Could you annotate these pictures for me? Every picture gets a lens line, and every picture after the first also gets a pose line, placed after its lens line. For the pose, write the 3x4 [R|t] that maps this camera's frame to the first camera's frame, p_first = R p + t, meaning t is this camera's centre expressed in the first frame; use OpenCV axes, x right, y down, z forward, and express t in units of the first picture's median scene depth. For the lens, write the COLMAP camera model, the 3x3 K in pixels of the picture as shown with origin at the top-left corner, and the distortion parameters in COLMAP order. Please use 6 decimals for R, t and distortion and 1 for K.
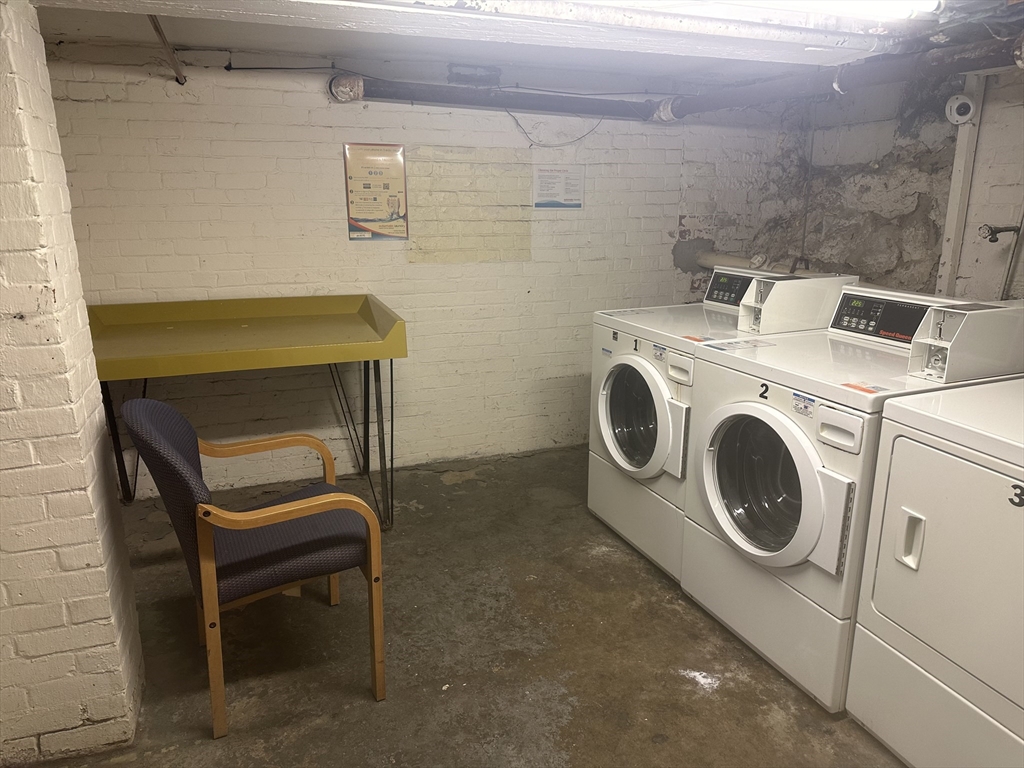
lens RADIAL K [[714.9, 0, 514.7], [0, 714.9, 388.6], [0, 0, 1]] dist [0.093446, -0.128582]
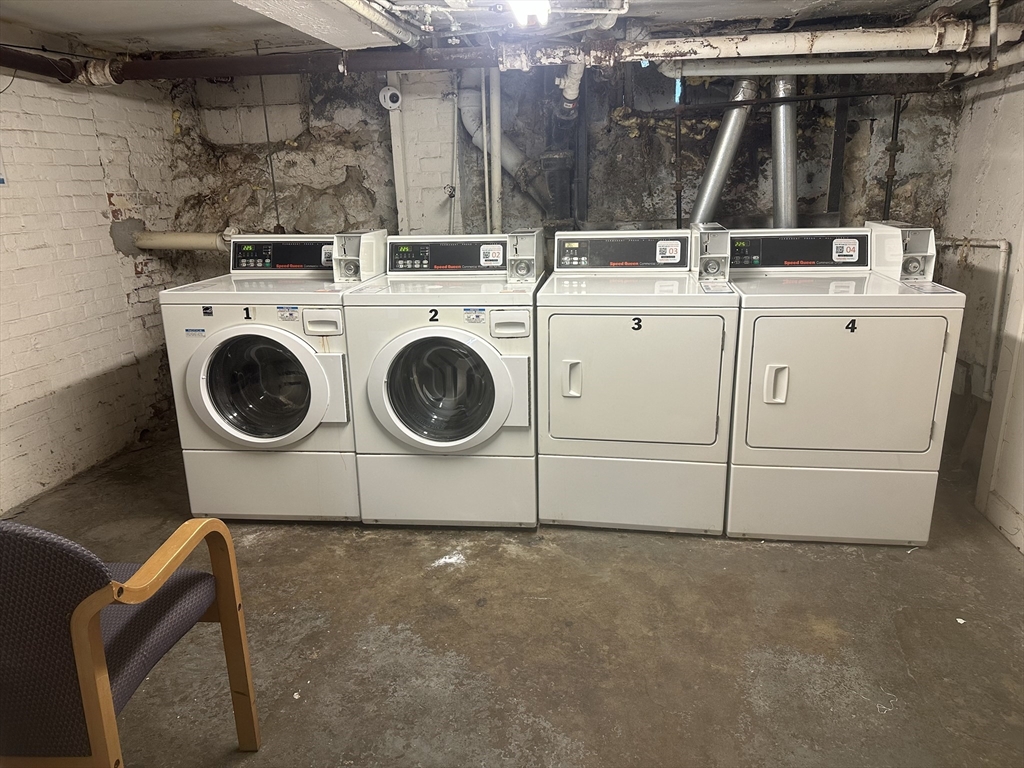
lens RADIAL K [[714.9, 0, 514.7], [0, 714.9, 388.6], [0, 0, 1]] dist [0.093446, -0.128582]
pose [[0.489292, -0.250636, 0.835329, -0.390872], [0.253798, 0.957281, 0.138566, -0.005579], [-0.834374, 0.144206, 0.532000, 0.152084]]
